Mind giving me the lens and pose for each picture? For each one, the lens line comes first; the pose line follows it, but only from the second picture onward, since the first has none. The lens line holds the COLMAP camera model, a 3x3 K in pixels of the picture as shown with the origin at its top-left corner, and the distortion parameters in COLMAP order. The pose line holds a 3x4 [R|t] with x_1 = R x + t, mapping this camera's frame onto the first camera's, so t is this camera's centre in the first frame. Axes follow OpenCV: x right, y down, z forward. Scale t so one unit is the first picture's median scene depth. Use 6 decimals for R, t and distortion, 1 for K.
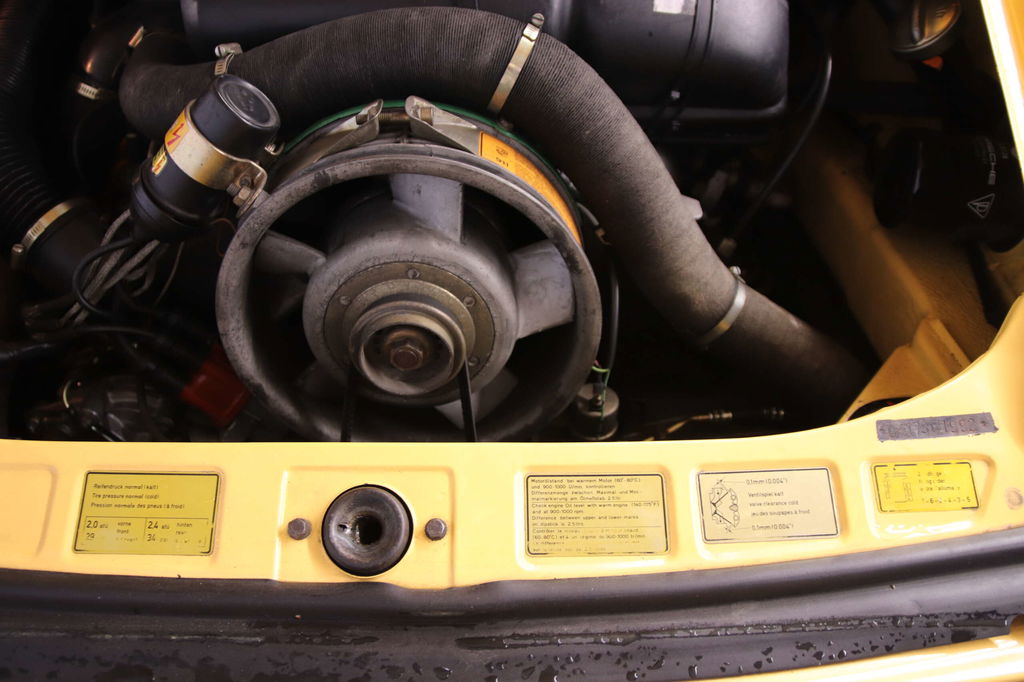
lens RADIAL K [[823.4, 0, 511.2], [0, 823.4, 352.8], [0, 0, 1]] dist [-0.144229, 0.136045]
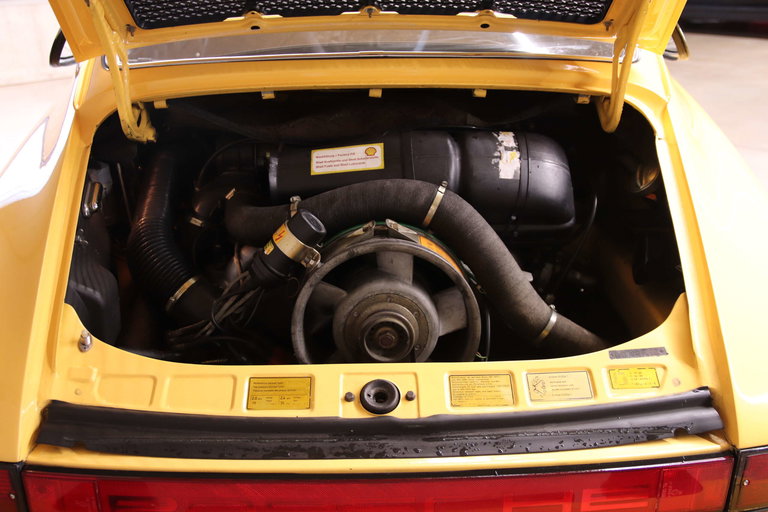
lens RADIAL K [[807.1, 0, 384.0], [0, 807.1, 256.0], [0, 0, 1]] dist [-0.012120, 0.169909]
pose [[0.999634, -0.020413, -0.017774, -0.097127], [0.014238, 0.955051, -0.296101, 0.417155], [0.023019, 0.295739, 0.954991, -1.030704]]
